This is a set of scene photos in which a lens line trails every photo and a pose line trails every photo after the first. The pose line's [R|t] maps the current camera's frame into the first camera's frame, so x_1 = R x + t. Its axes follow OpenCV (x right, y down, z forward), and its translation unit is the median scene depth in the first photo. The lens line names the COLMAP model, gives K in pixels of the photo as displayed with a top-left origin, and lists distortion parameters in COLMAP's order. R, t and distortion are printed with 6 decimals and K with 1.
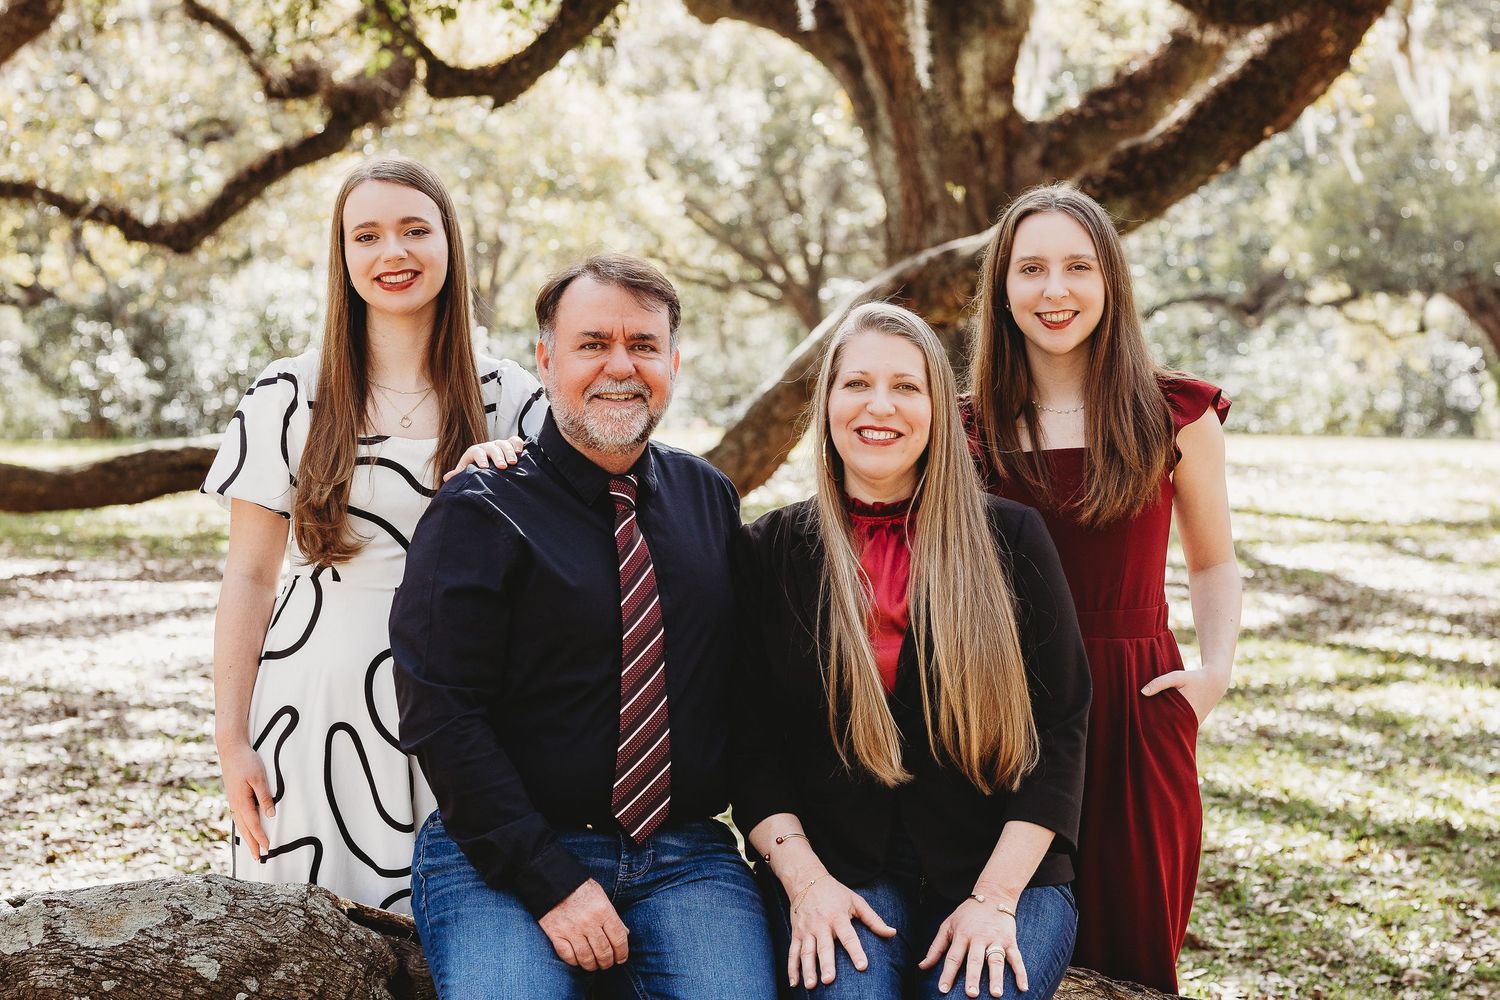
lens RADIAL K [[7546.6, 0, 824.9], [0, 7546.6, 523.5], [0, 0, 1]] dist [3.356144, 0.000000]
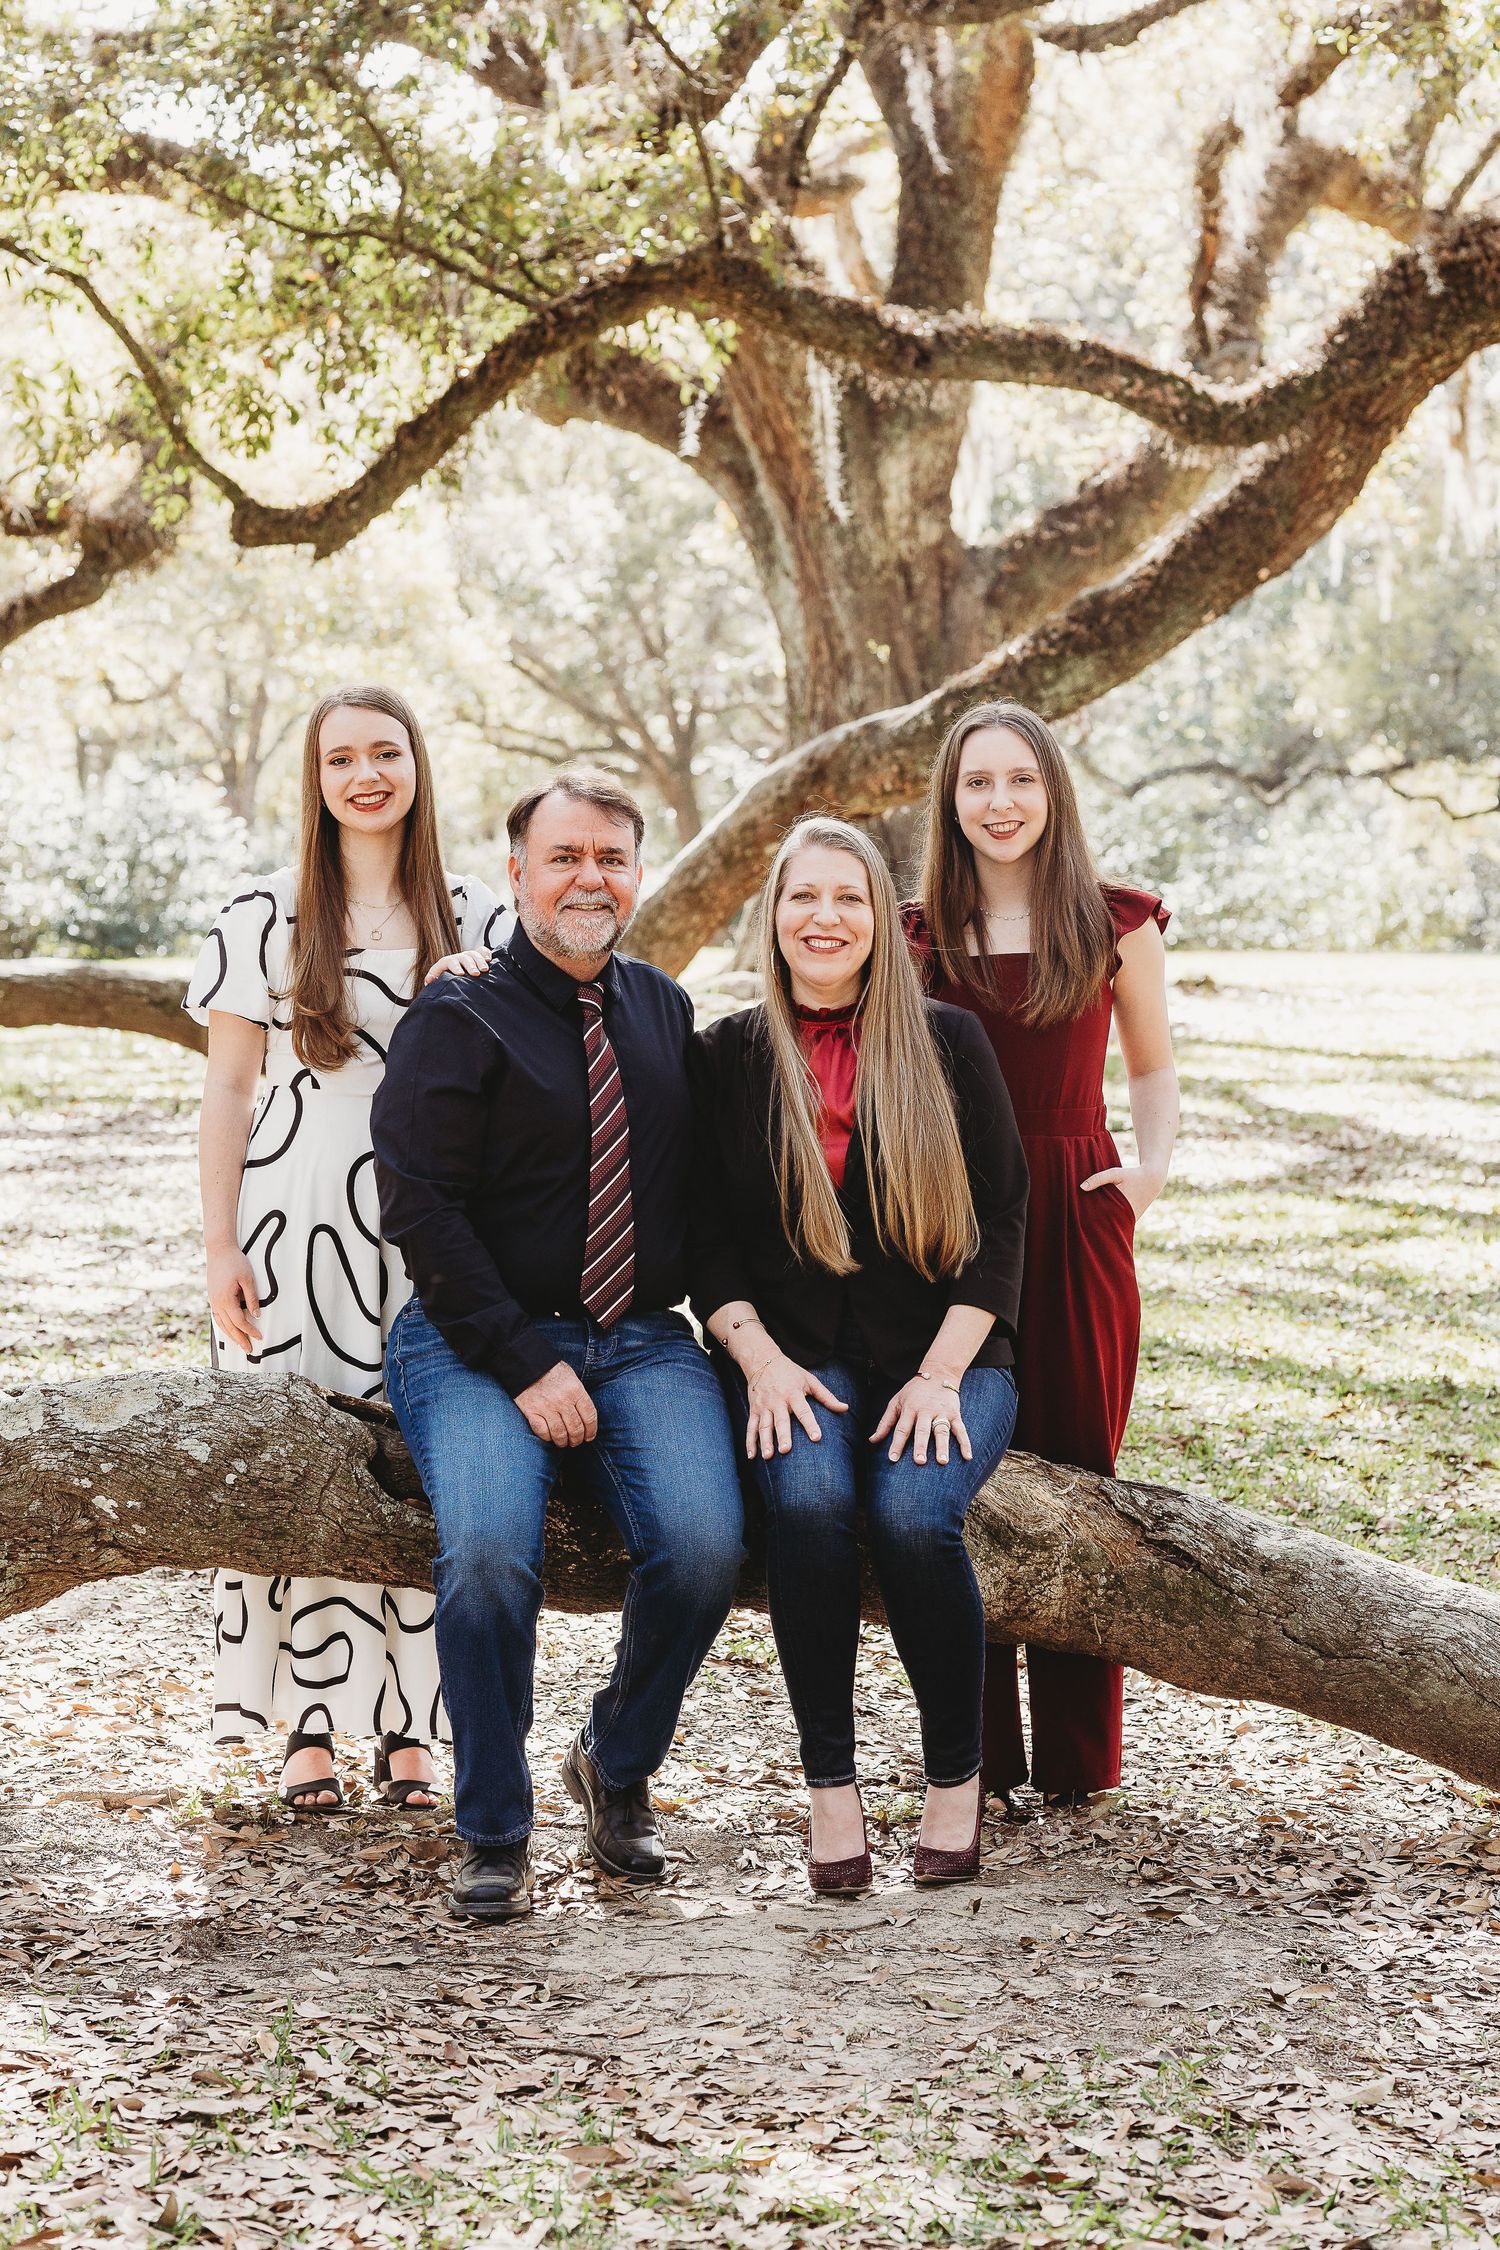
lens RADIAL K [[11319.8, 0, 702.2], [0, 11319.8, 1145.8], [0, 0, 1]] dist [3.356144, 0.000000]
pose [[0.999945, -0.010219, 0.002505, -0.012489], [0.010207, 0.999938, 0.004488, 0.008121], [-0.002551, -0.004462, 0.999987, -0.501894]]
